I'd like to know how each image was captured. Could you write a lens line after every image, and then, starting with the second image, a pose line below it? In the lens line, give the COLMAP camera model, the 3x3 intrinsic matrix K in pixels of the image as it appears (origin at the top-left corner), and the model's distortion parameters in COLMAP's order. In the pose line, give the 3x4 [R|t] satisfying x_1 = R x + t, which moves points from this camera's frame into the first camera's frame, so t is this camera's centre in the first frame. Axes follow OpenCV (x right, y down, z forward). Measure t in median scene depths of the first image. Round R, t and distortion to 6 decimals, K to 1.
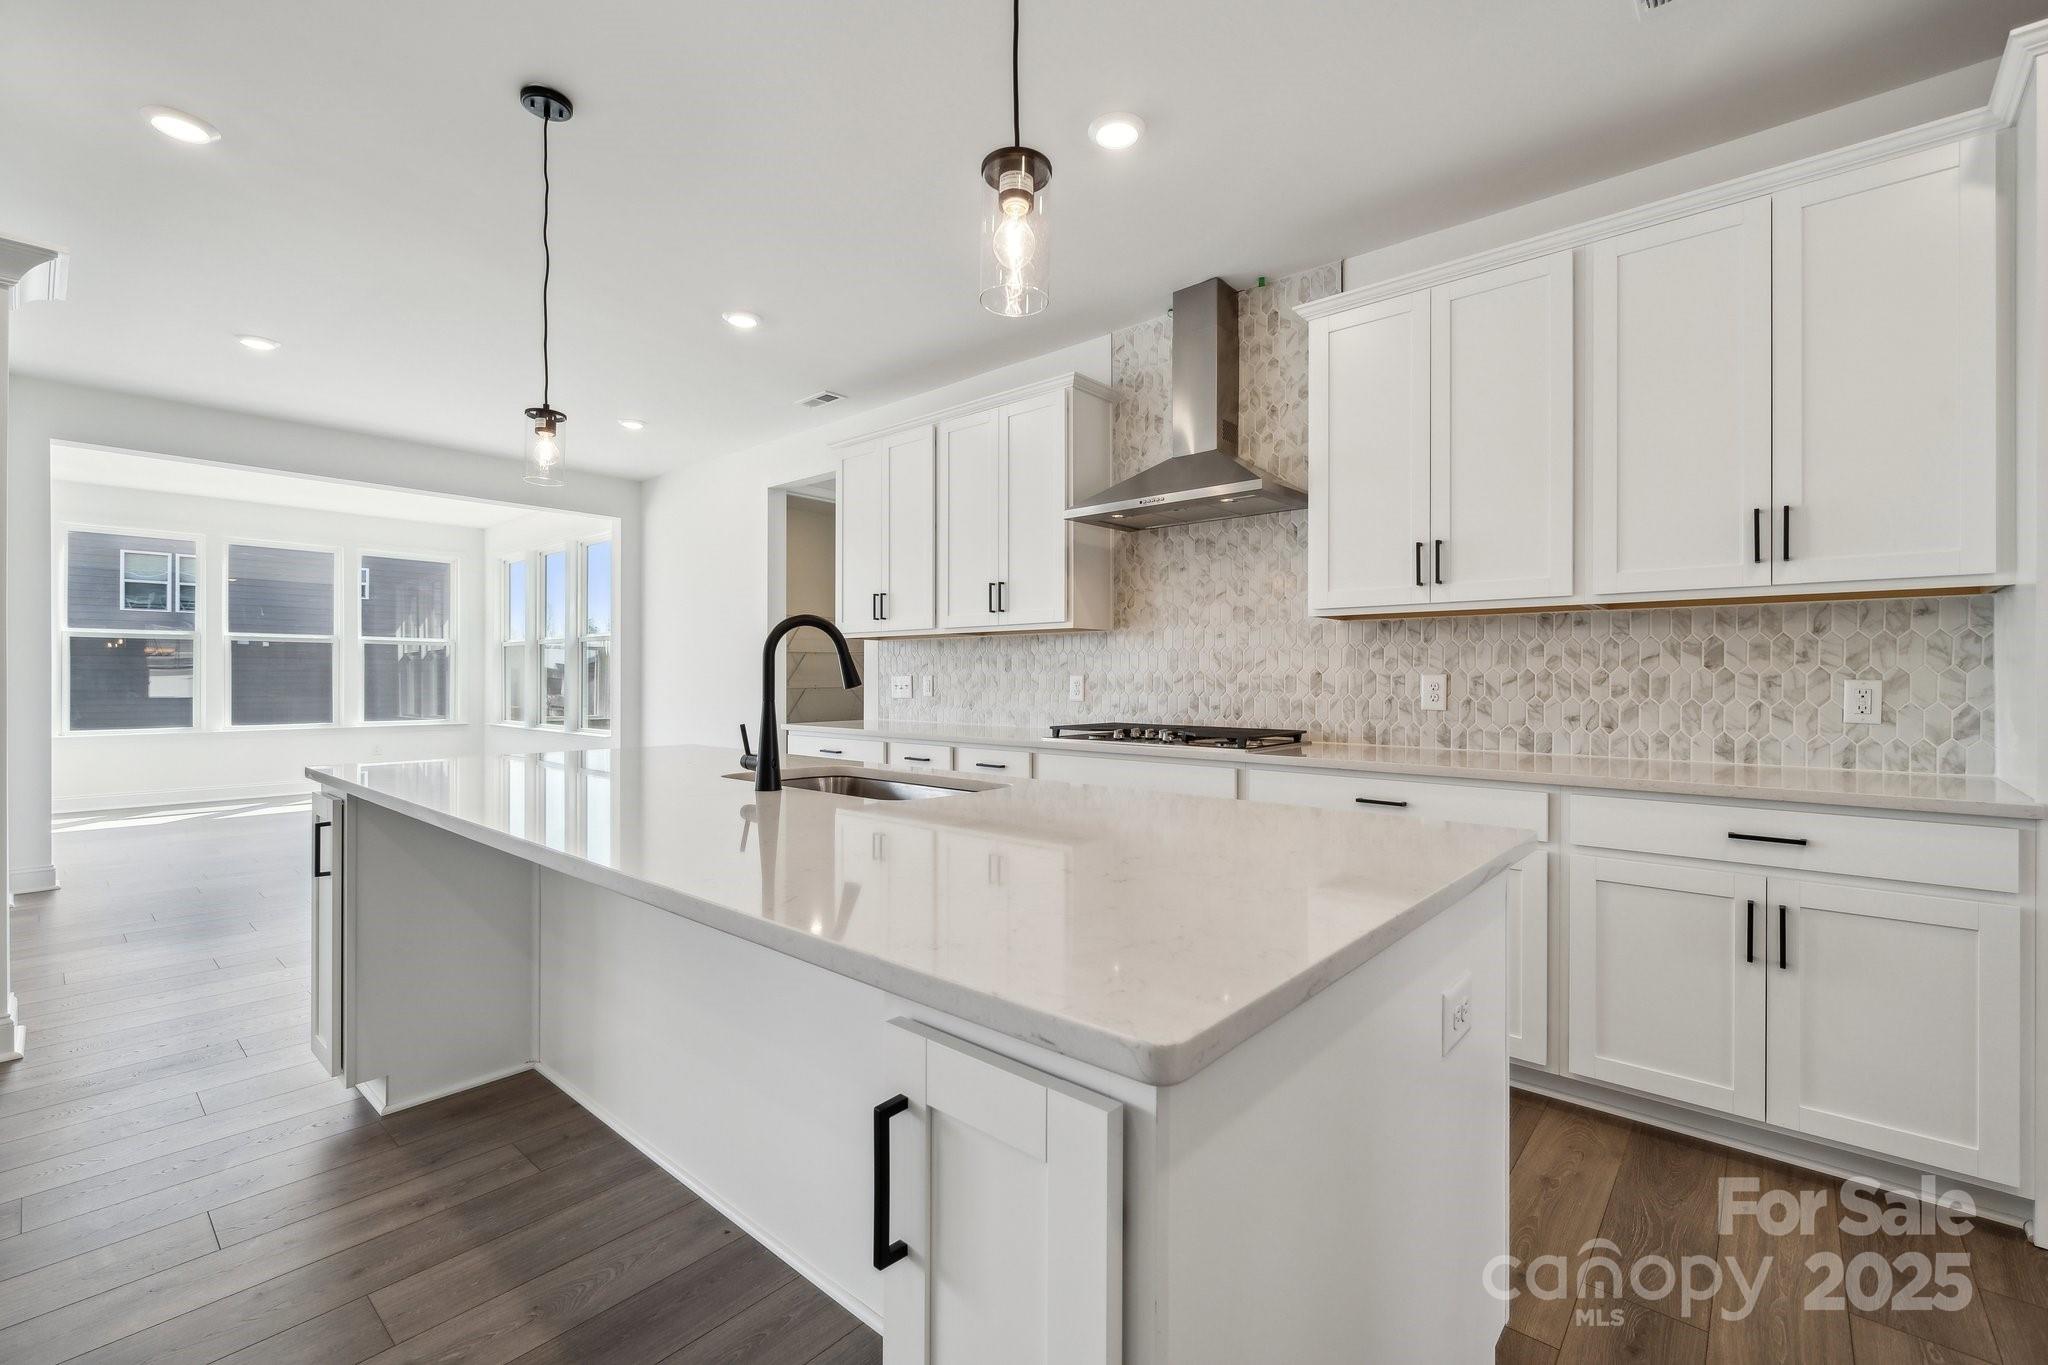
lens RADIAL K [[860.8, 0, 1035.9], [0, 860.8, 681.0], [0, 0, 1]] dist [-0.001488, -0.000101]
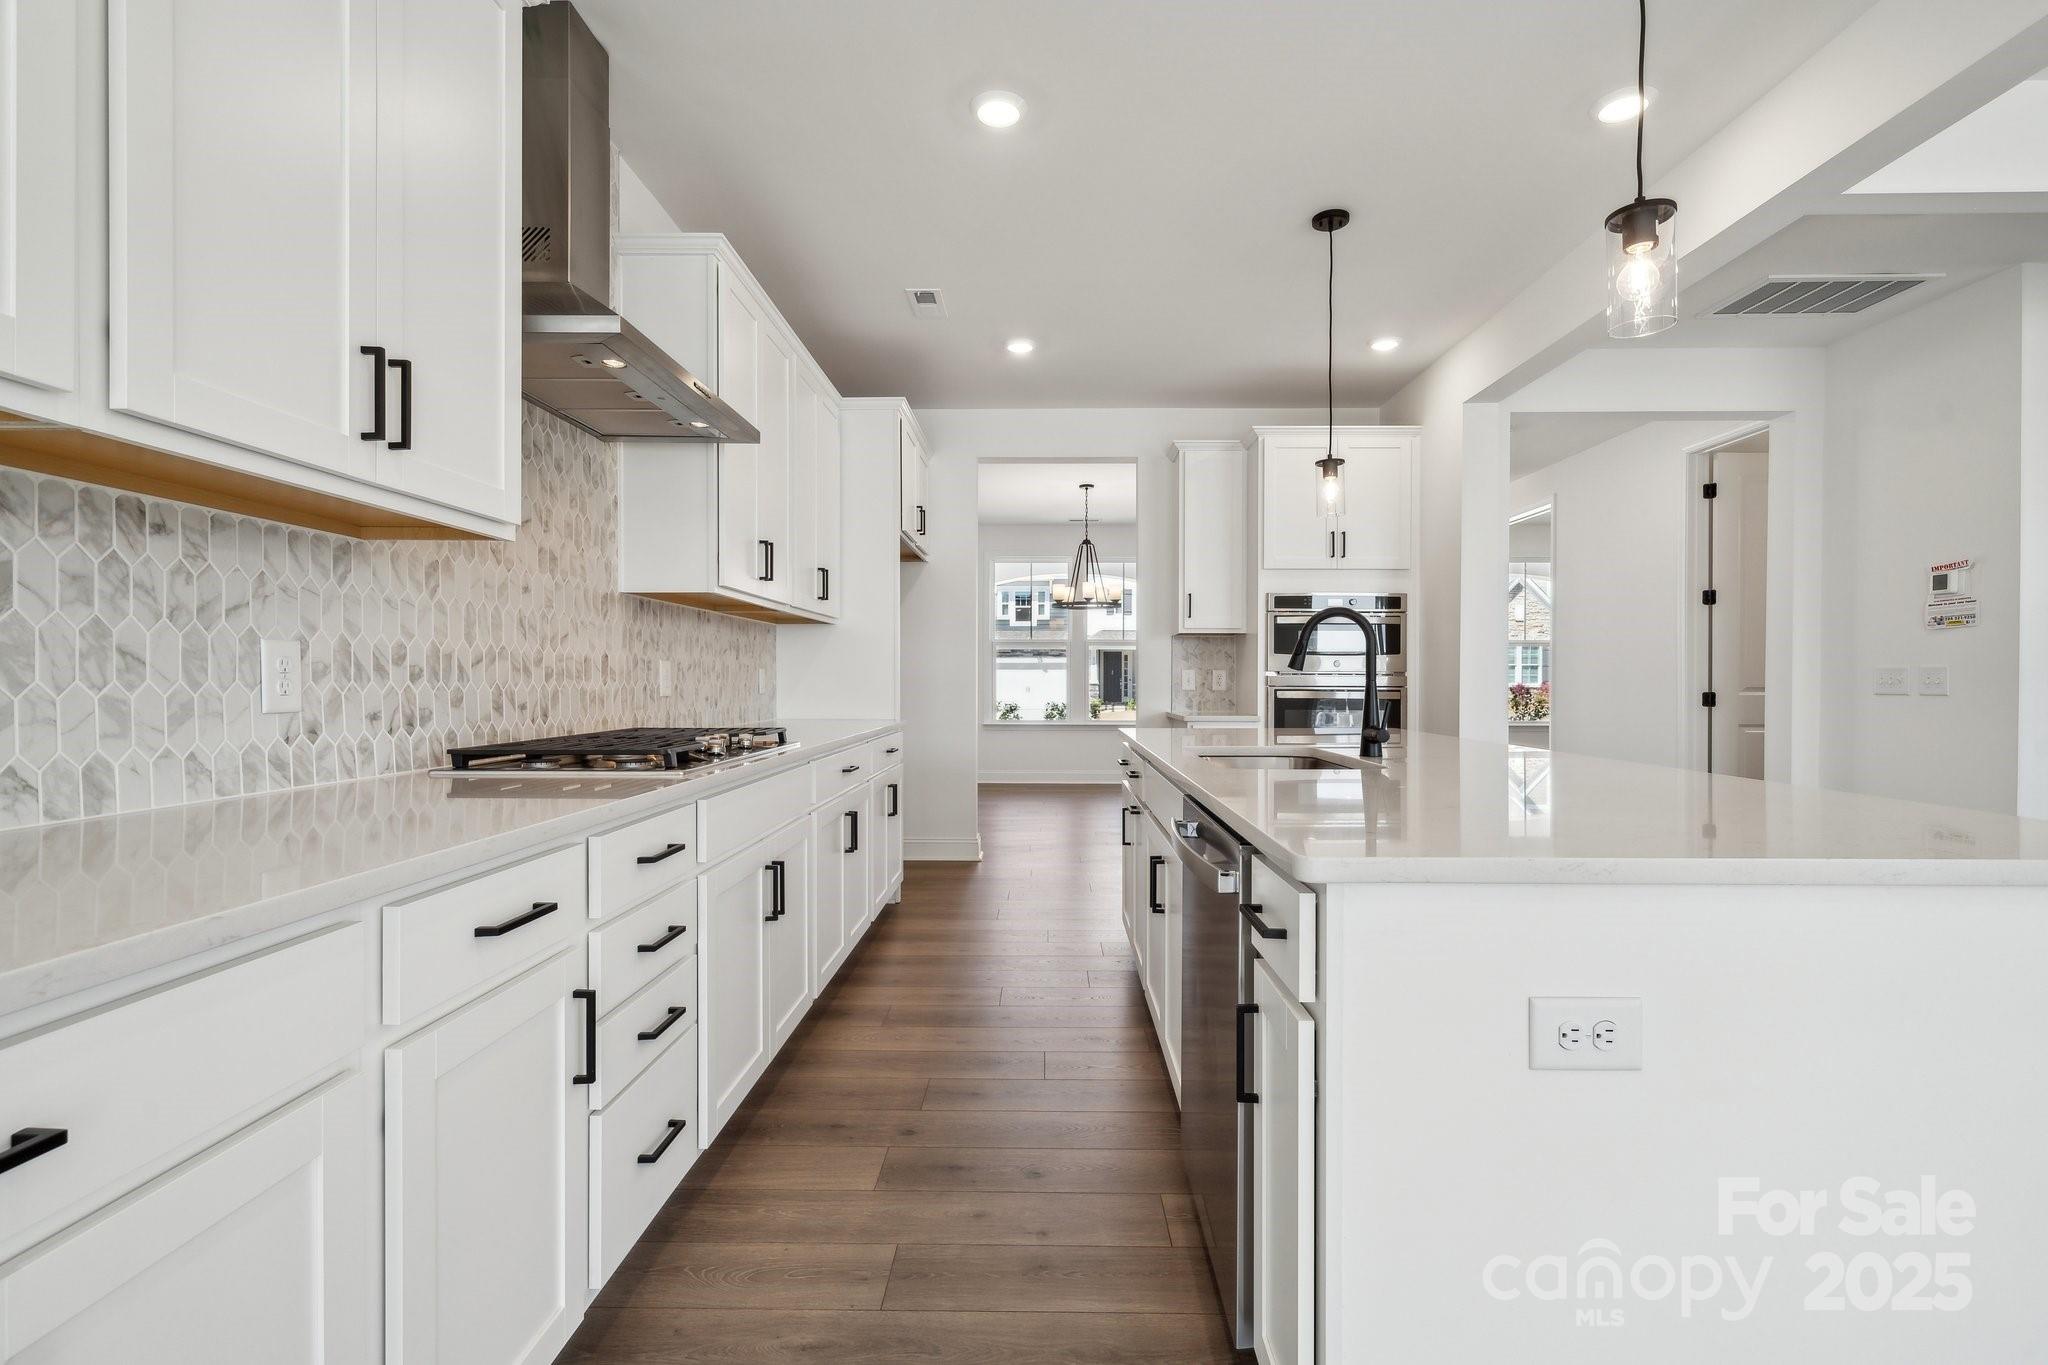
lens RADIAL K [[933.1, 0, 1034.1], [0, 933.1, 679.5], [0, 0, 1]] dist [0.002845, 0.000315]
pose [[-0.638776, -0.000612, 0.769393, -0.527236], [0.003086, 0.999990, 0.003357, 0.010419], [-0.769387, 0.004519, -0.638767, 1.146908]]
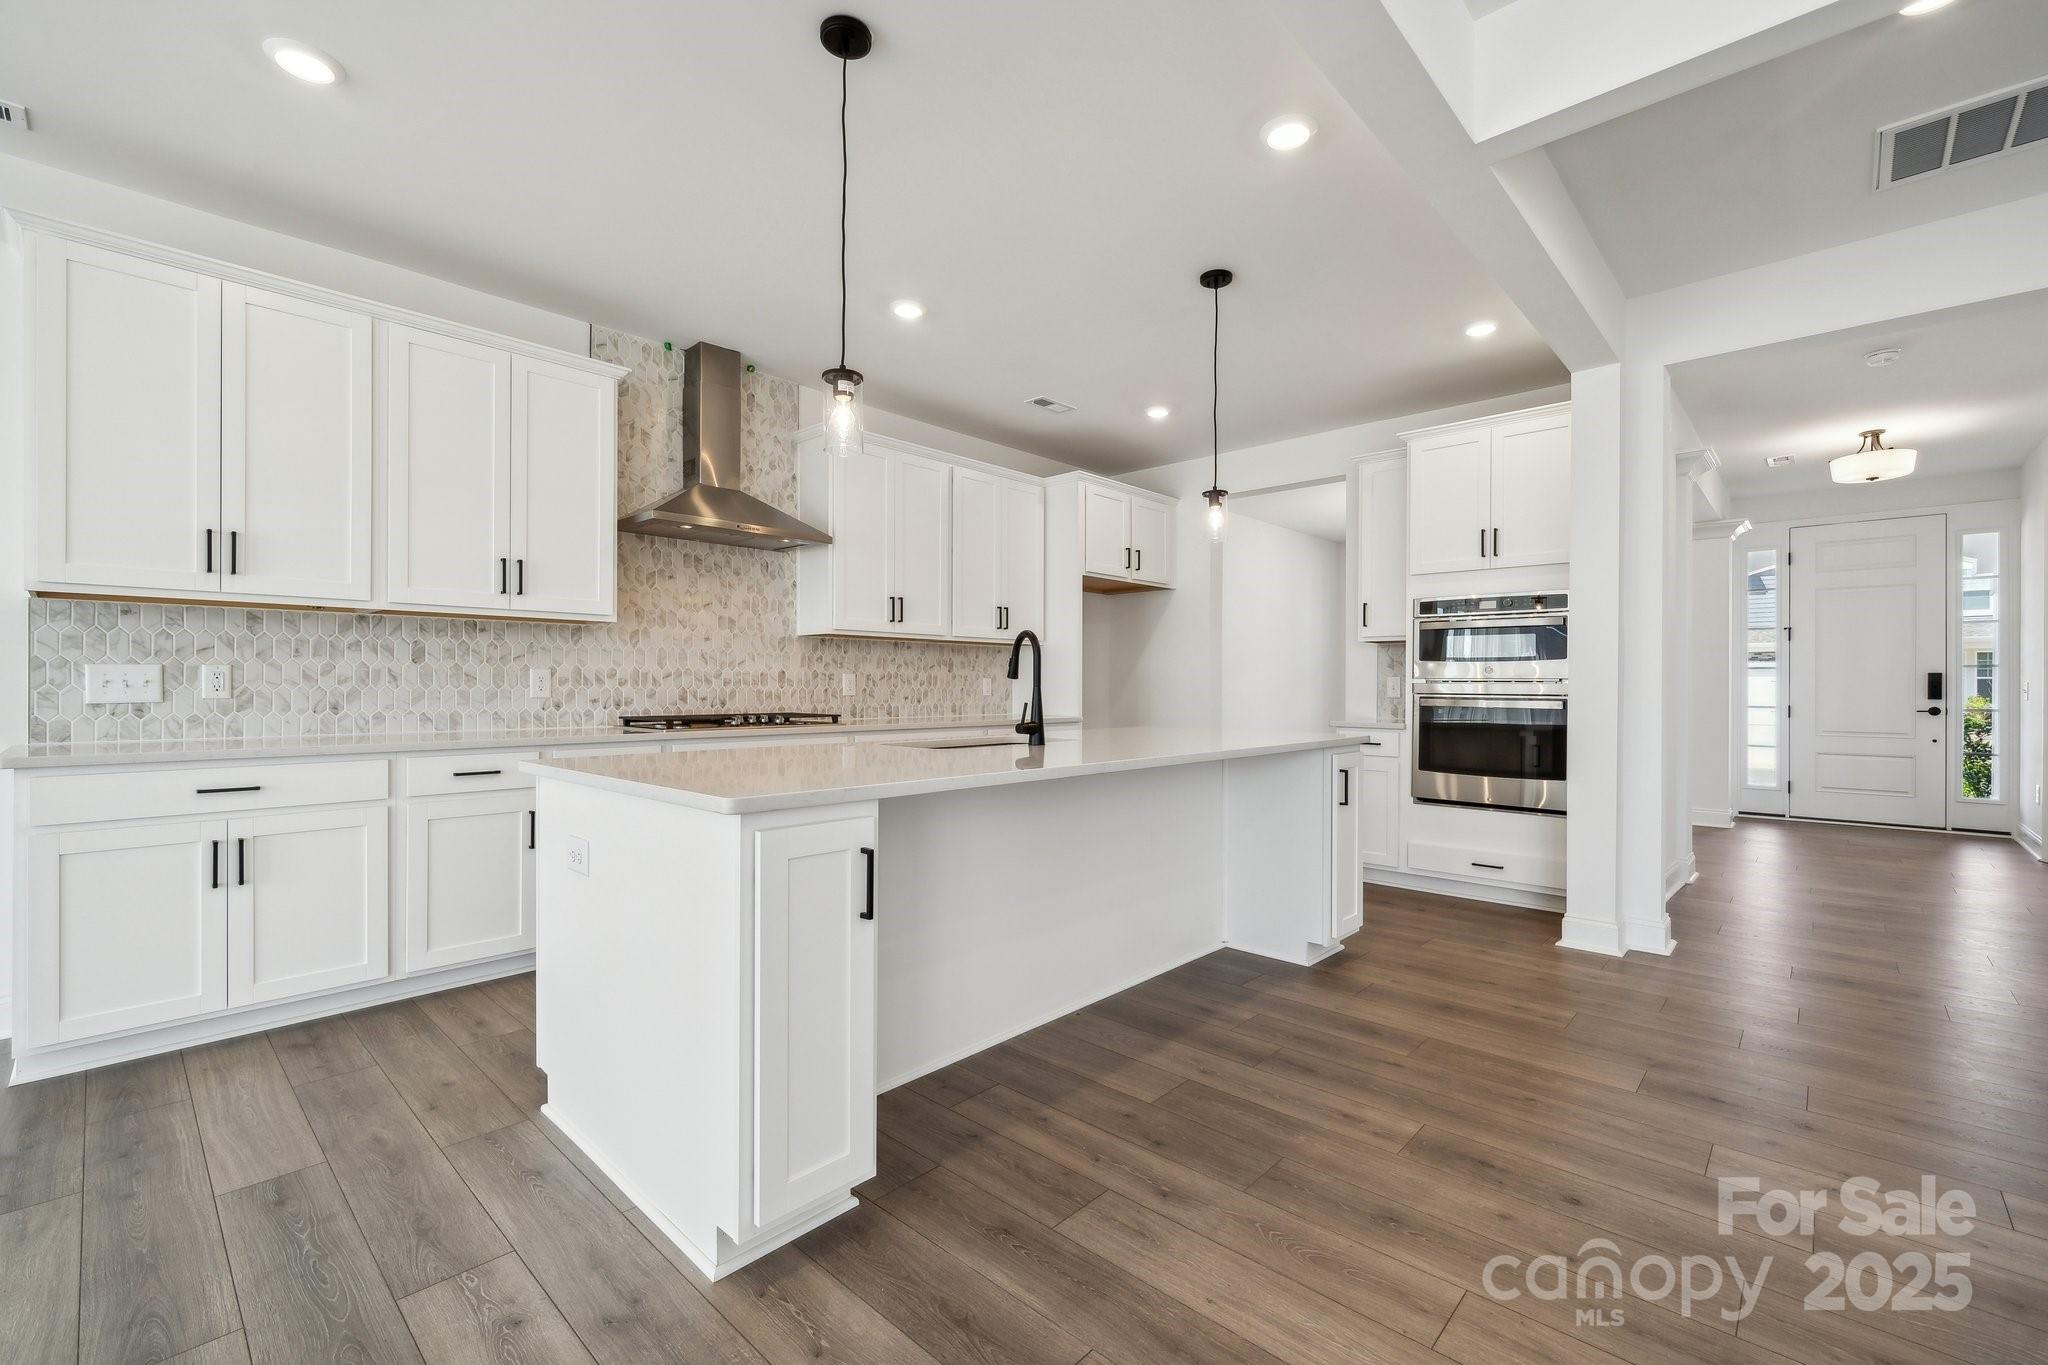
lens RADIAL K [[860.8, 0, 1035.9], [0, 860.8, 681.0], [0, 0, 1]] dist [-0.001488, -0.000101]
pose [[0.037696, 0.005257, 0.999275, -0.966858], [0.002354, 0.999983, -0.005349, 0.013372], [-0.999286, 0.002554, 0.037683, 0.497505]]
